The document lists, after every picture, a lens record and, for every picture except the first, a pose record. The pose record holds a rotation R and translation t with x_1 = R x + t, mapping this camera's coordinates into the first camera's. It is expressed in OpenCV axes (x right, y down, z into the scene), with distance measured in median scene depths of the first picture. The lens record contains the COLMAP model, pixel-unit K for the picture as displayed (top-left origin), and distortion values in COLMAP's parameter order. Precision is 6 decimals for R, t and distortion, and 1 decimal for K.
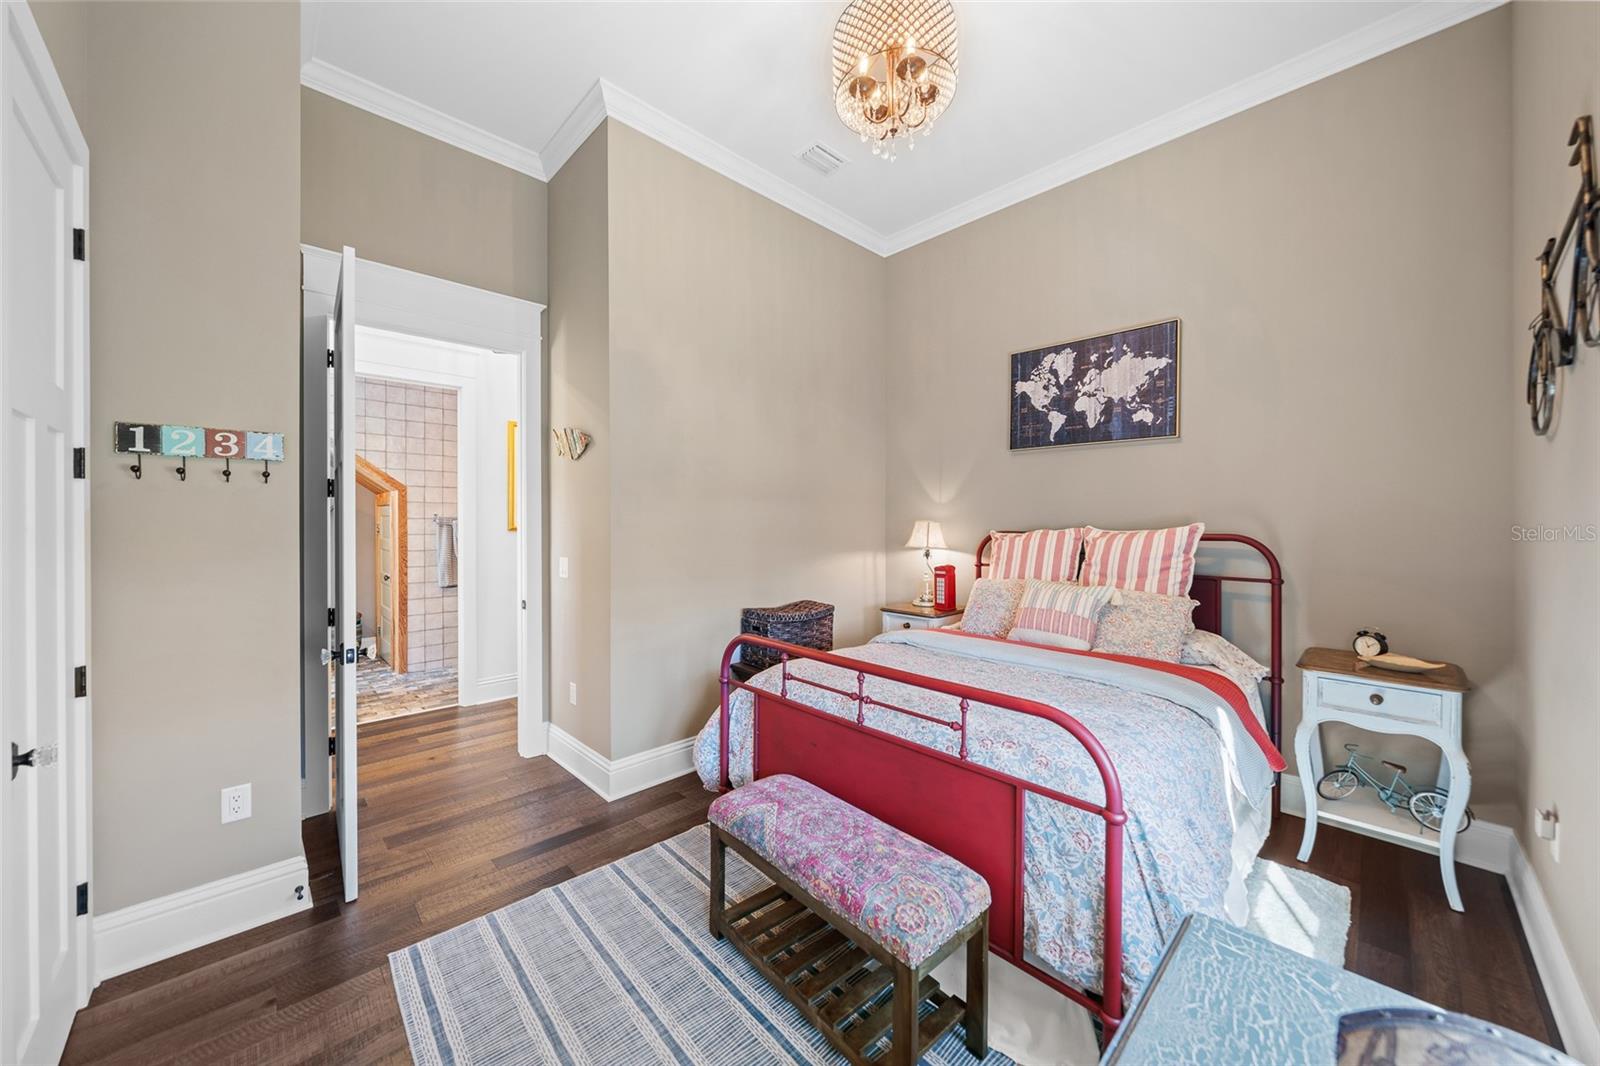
lens RADIAL K [[571.5, 0, 795.6], [0, 571.5, 527.2], [0, 0, 1]] dist [-0.000416, 0.000549]
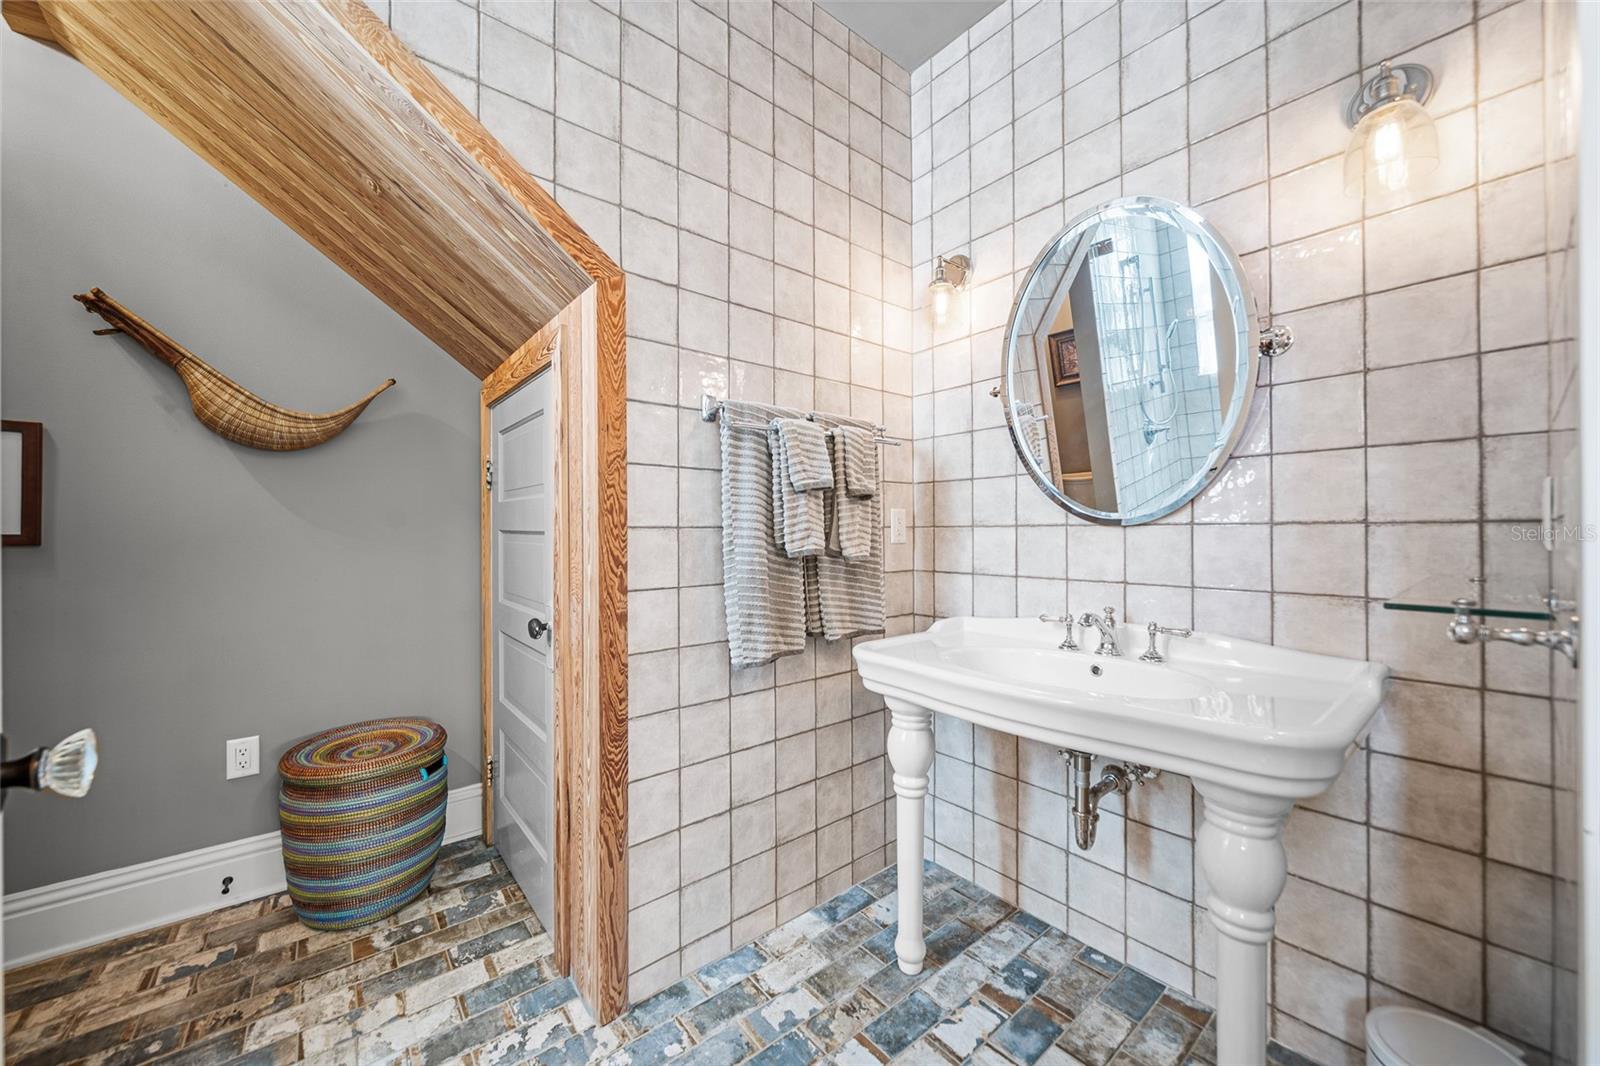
lens RADIAL K [[571.5, 0, 803.3], [0, 571.5, 531.1], [0, 0, 1]] dist [-0.000416, 0.000549]
pose [[0.998435, -0.002123, -0.055880, -0.585624], [0.001869, 0.999988, -0.004613, 0.044317], [0.055889, 0.004501, 0.998427, 0.748153]]
